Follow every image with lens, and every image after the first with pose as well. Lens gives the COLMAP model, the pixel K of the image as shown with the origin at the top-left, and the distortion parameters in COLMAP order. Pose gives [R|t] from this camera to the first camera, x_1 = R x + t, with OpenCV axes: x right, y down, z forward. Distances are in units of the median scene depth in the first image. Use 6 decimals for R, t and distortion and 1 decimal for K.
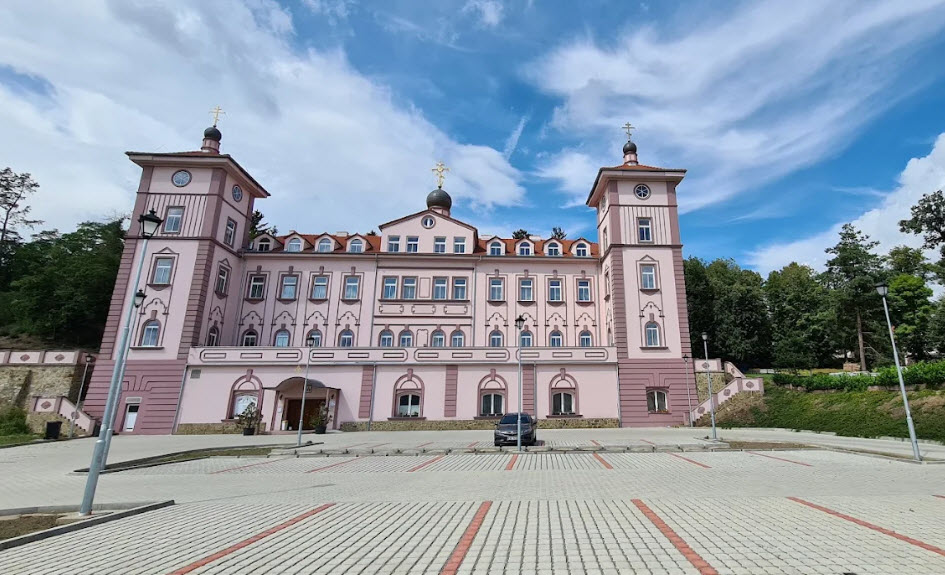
lens RADIAL K [[447.4, 0, 537.4], [0, 447.4, 284.3], [0, 0, 1]] dist [-0.011792, -0.000653]
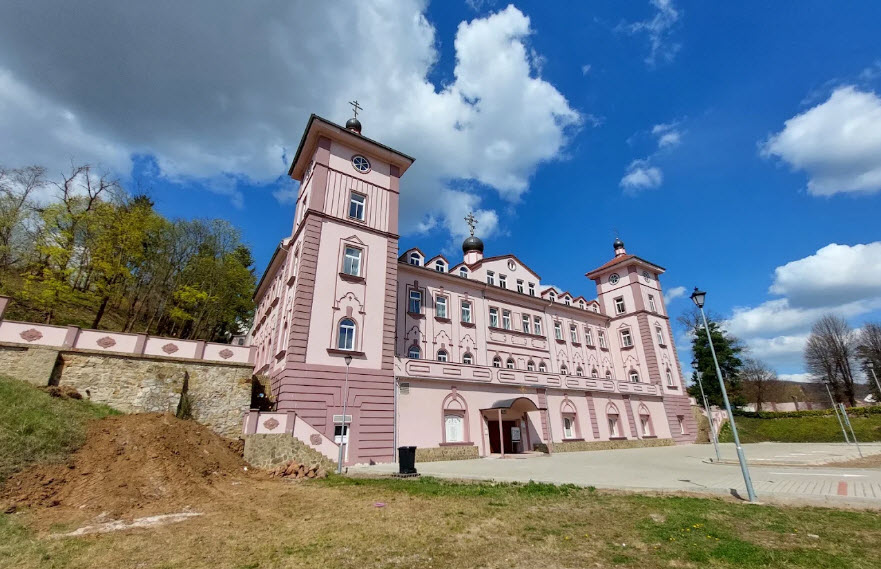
lens RADIAL K [[366.1, 0, 440.5], [0, 366.1, 284.5], [0, 0, 1]] dist [-0.022317, -0.000106]
pose [[0.875321, 0.182838, 0.447643, -0.992622], [-0.121310, 0.979184, -0.162733, 0.104703], [-0.468078, 0.088140, 0.879280, 0.311872]]
